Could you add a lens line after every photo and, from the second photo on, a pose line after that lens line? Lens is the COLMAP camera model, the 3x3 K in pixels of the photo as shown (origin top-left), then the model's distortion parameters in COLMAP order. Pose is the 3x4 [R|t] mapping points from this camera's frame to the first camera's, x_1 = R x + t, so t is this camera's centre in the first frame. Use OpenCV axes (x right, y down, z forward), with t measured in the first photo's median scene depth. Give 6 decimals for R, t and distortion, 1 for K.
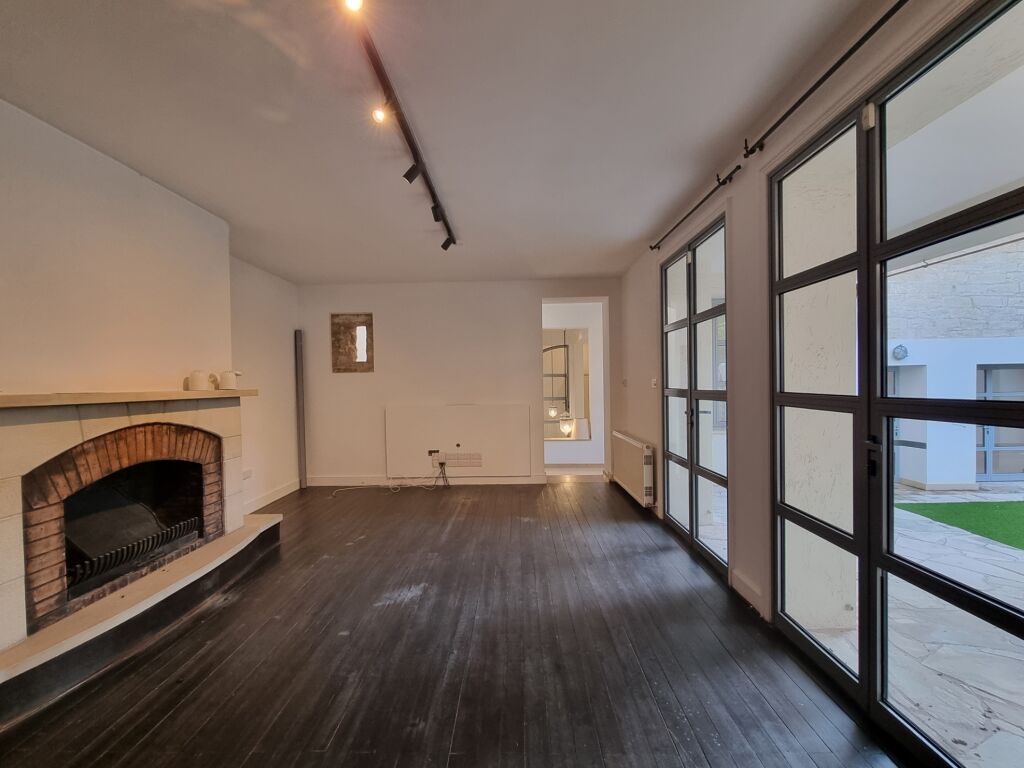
lens RADIAL K [[496.6, 0, 512.7], [0, 496.6, 385.1], [0, 0, 1]] dist [-0.002531, 0.000477]
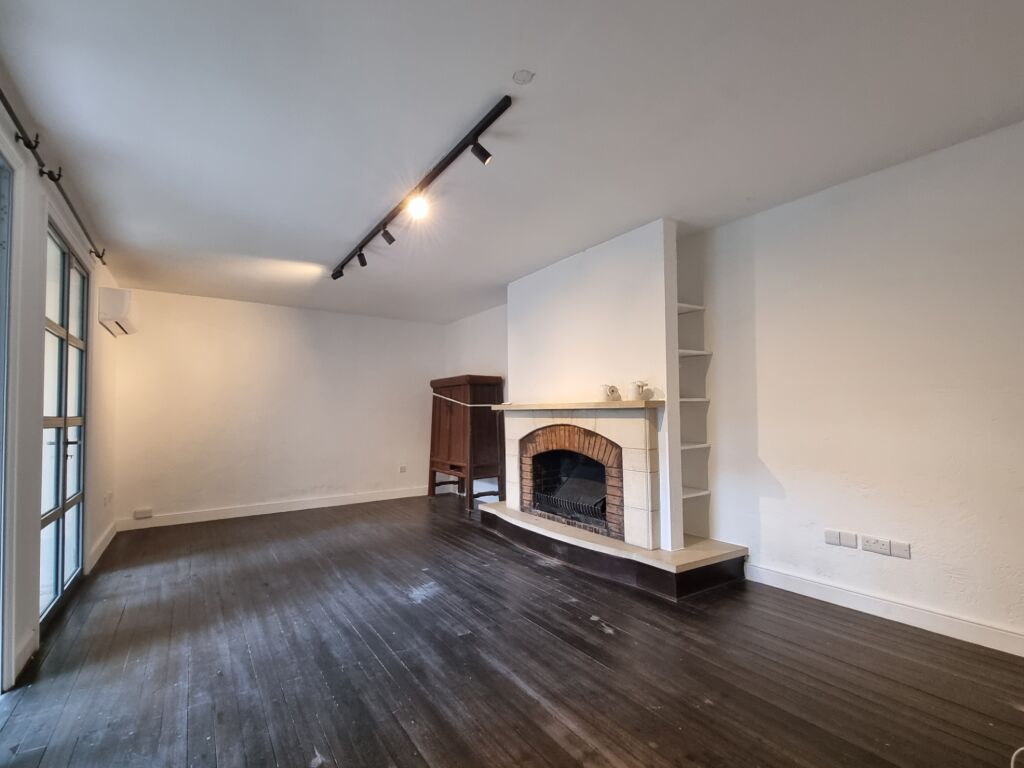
lens RADIAL K [[496.6, 0, 494.5], [0, 496.6, 394.9], [0, 0, 1]] dist [-0.002531, 0.000477]
pose [[-0.850914, 0.010702, -0.525196, 0.218531], [0.024547, 0.999510, -0.019402, 0.011522], [0.524732, -0.029402, -0.850760, 2.030842]]
